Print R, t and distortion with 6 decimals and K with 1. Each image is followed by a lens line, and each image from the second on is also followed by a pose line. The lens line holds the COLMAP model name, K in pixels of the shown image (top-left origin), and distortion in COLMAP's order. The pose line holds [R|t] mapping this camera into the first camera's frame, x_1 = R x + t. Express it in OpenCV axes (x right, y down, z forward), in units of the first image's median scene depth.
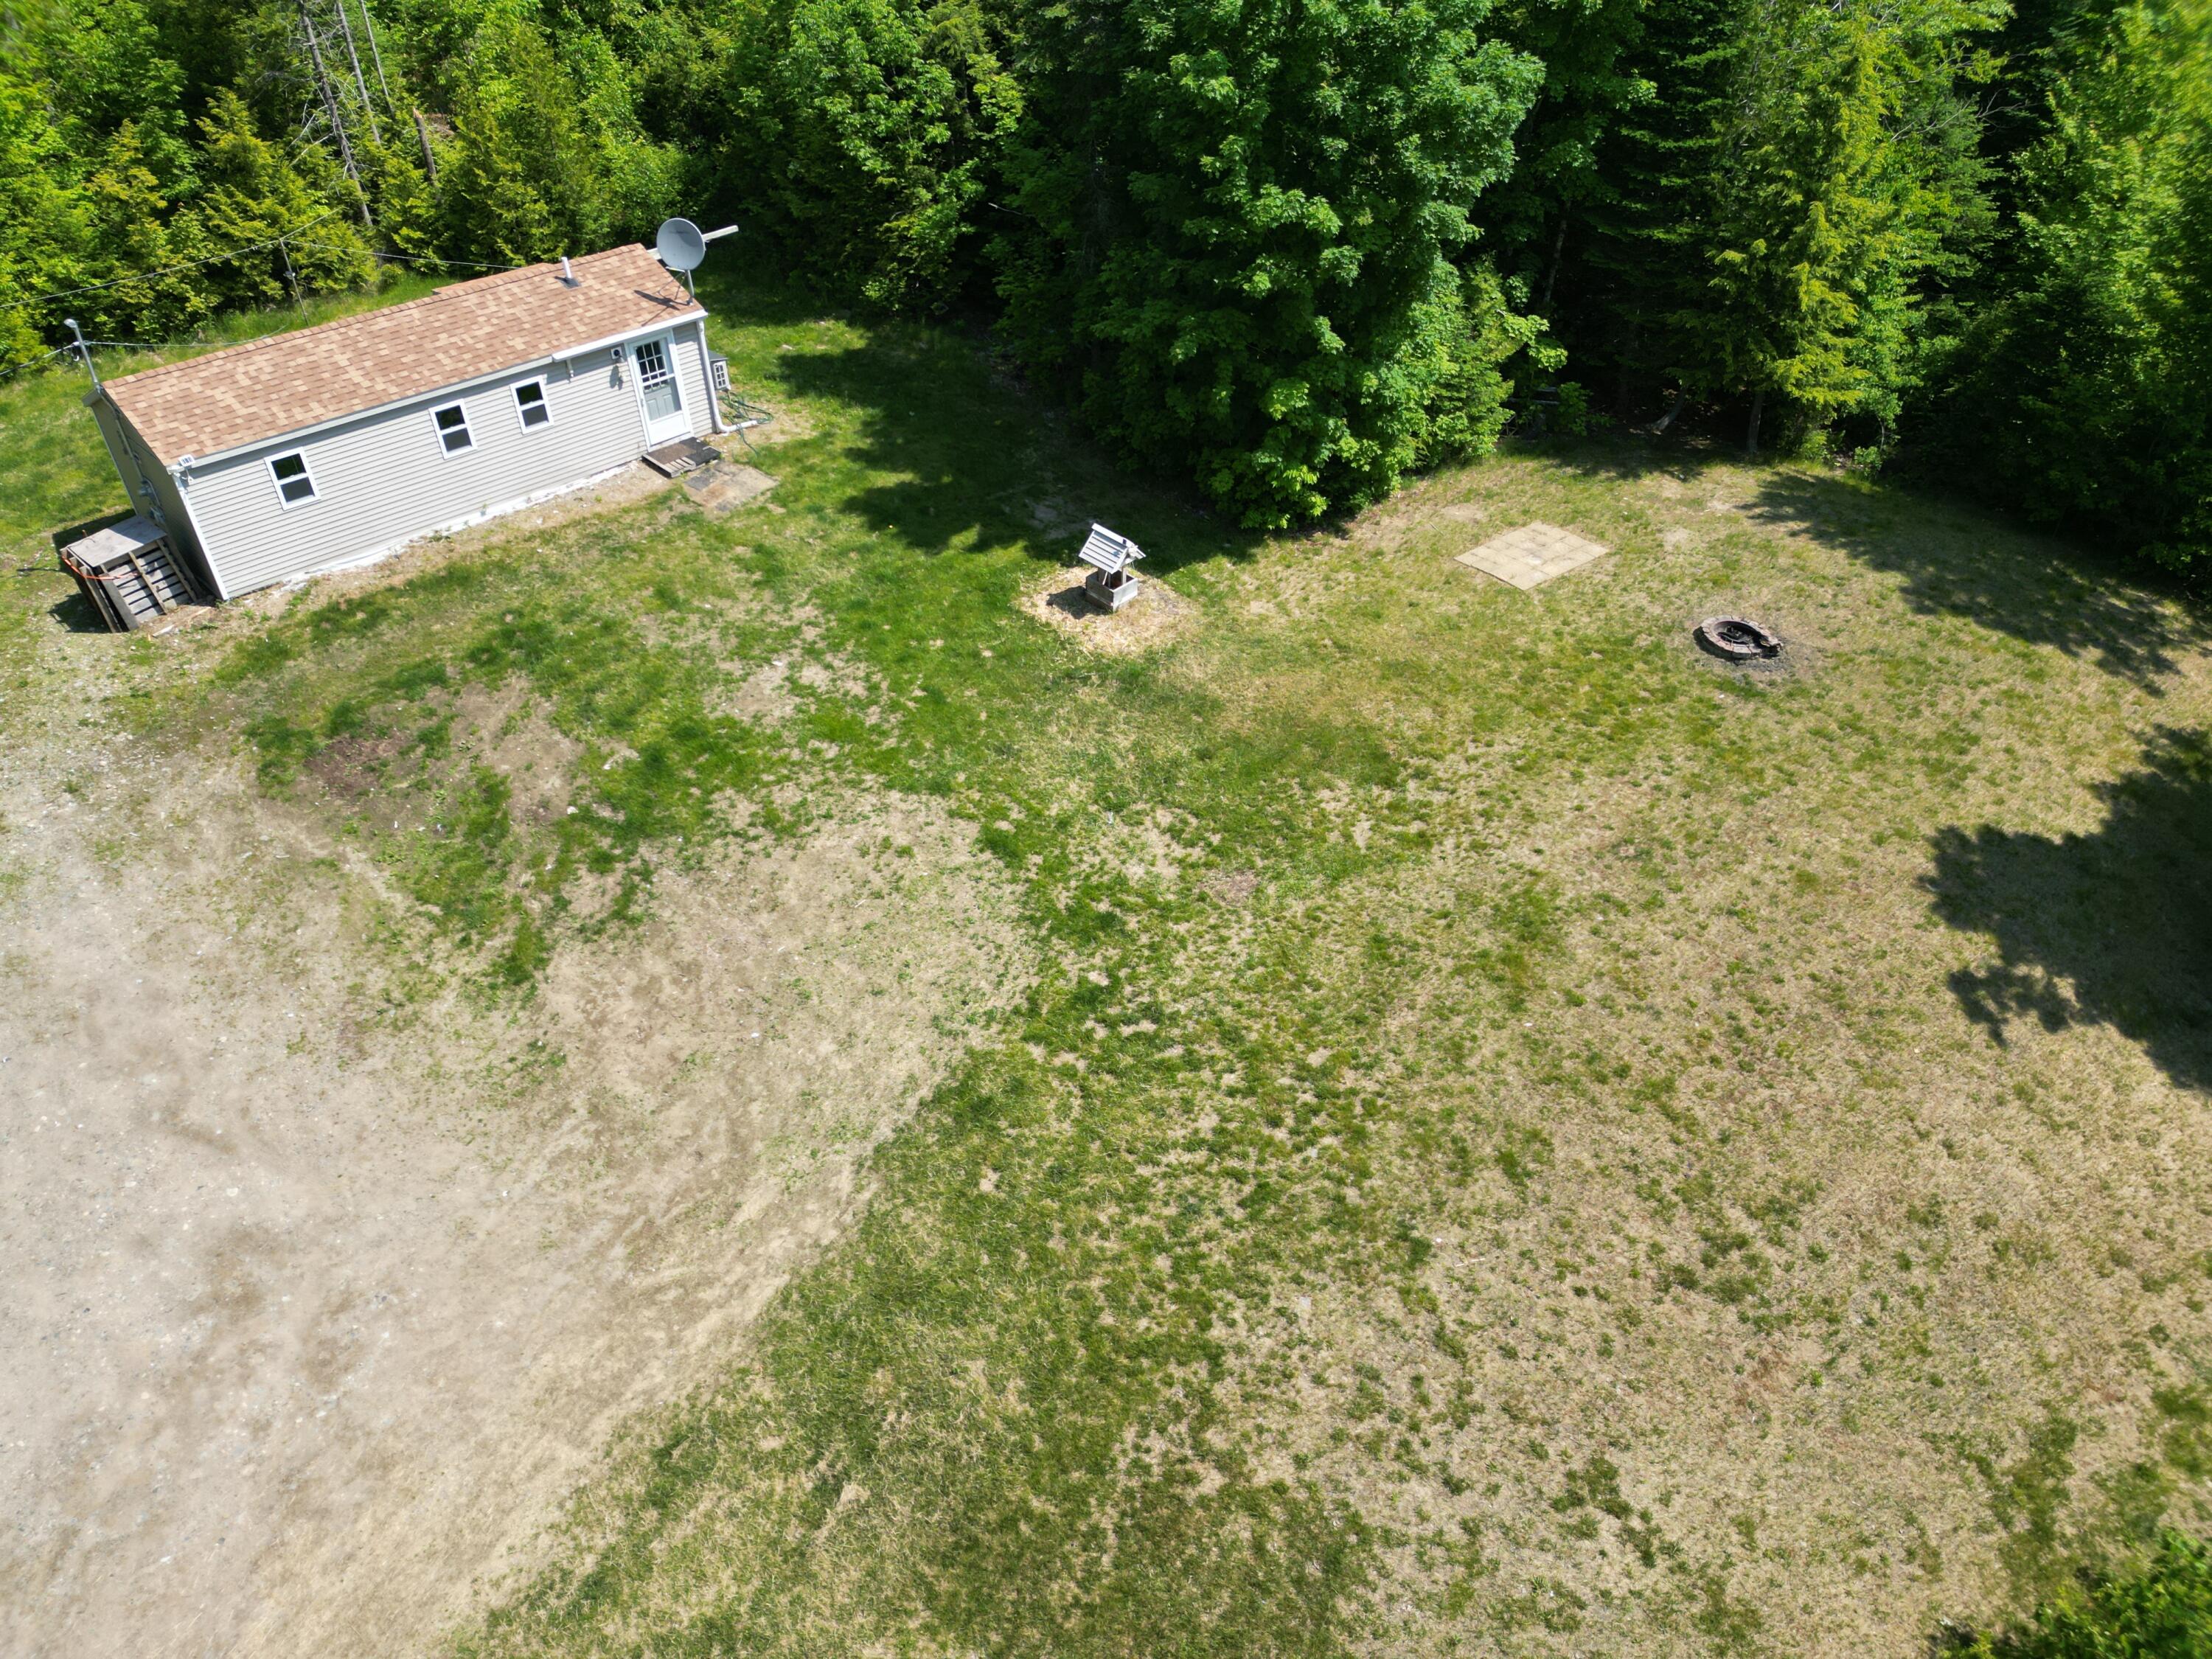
lens RADIAL K [[1550.7, 0, 1087.7], [0, 1550.7, 864.9], [0, 0, 1]] dist [0.054584, -0.050715]
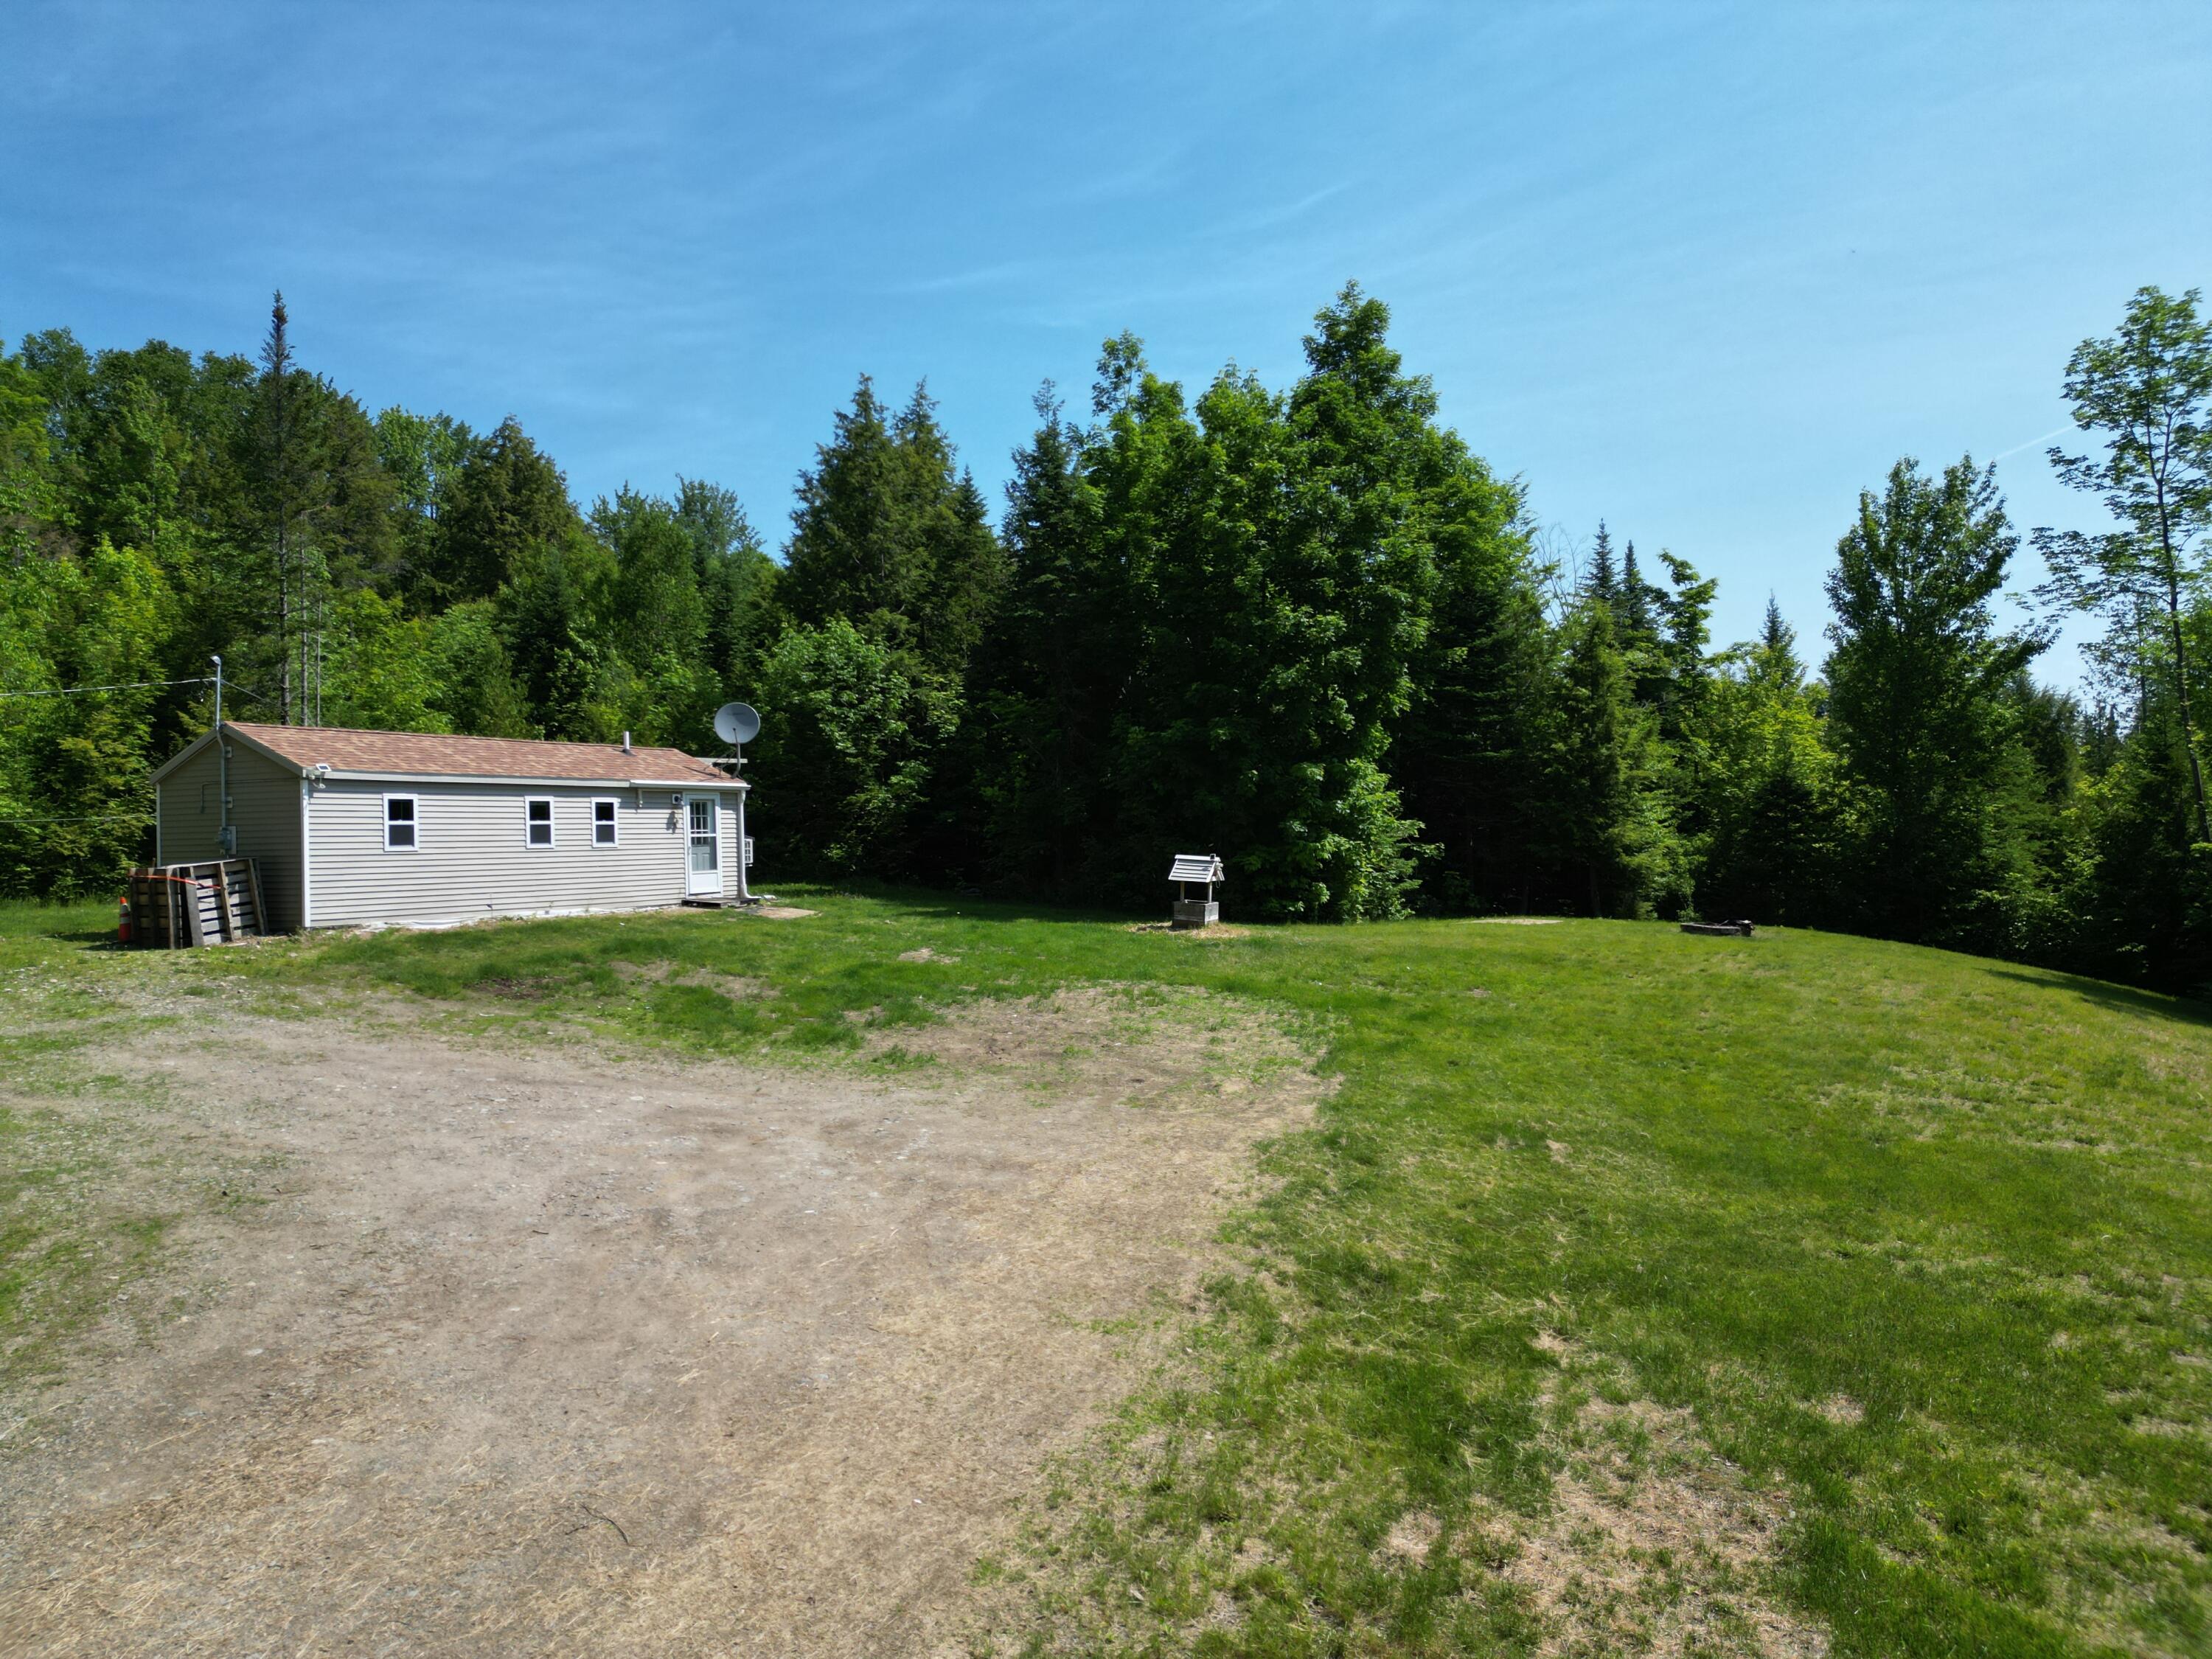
lens RADIAL K [[1550.7, 0, 1078.2], [0, 1550.7, 841.6], [0, 0, 1]] dist [0.054584, -0.050715]
pose [[0.960700, 0.000638, 0.277588, -0.357106], [0.174060, 0.777598, -0.604189, 0.414815], [-0.216238, 0.628761, 0.746927, 0.175850]]
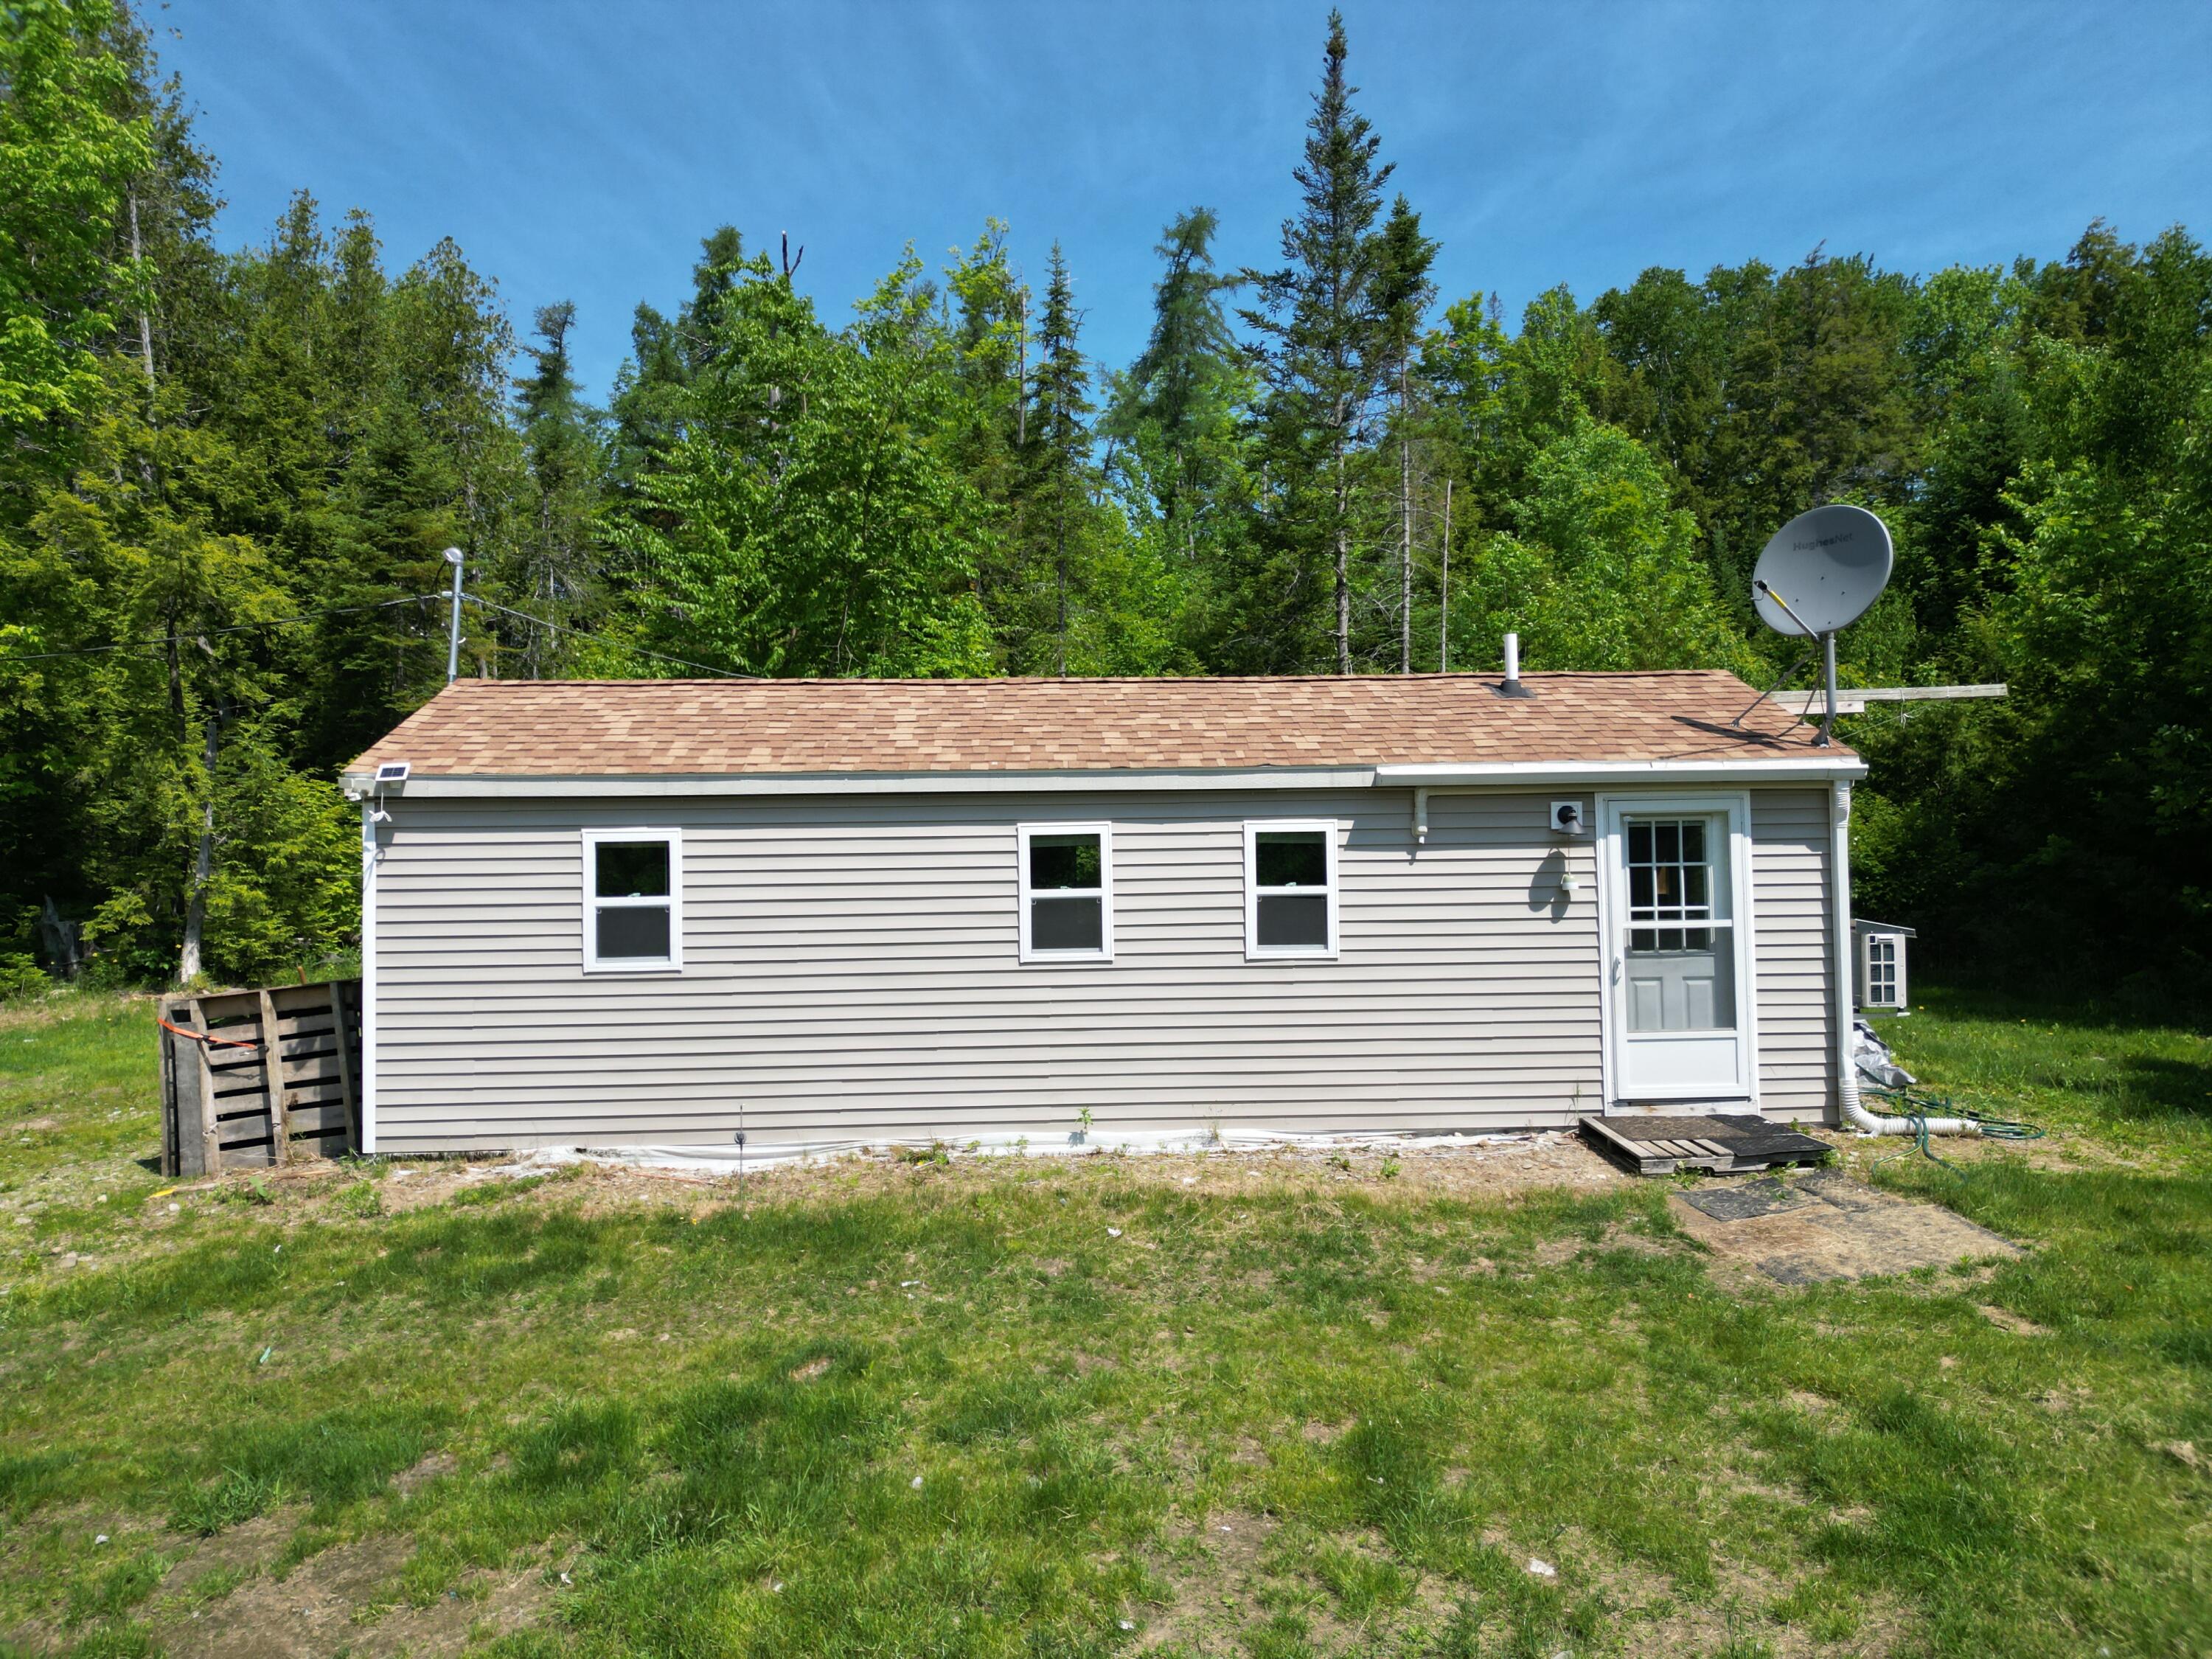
lens RADIAL K [[1550.7, 0, 1103.7], [0, 1550.7, 818.2], [0, 0, 1]] dist [0.054584, -0.050715]
pose [[0.744270, -0.004009, -0.667867, -0.152298], [-0.418367, 0.776681, -0.470889, -0.123211], [0.520607, 0.629882, 0.576383, 0.794180]]
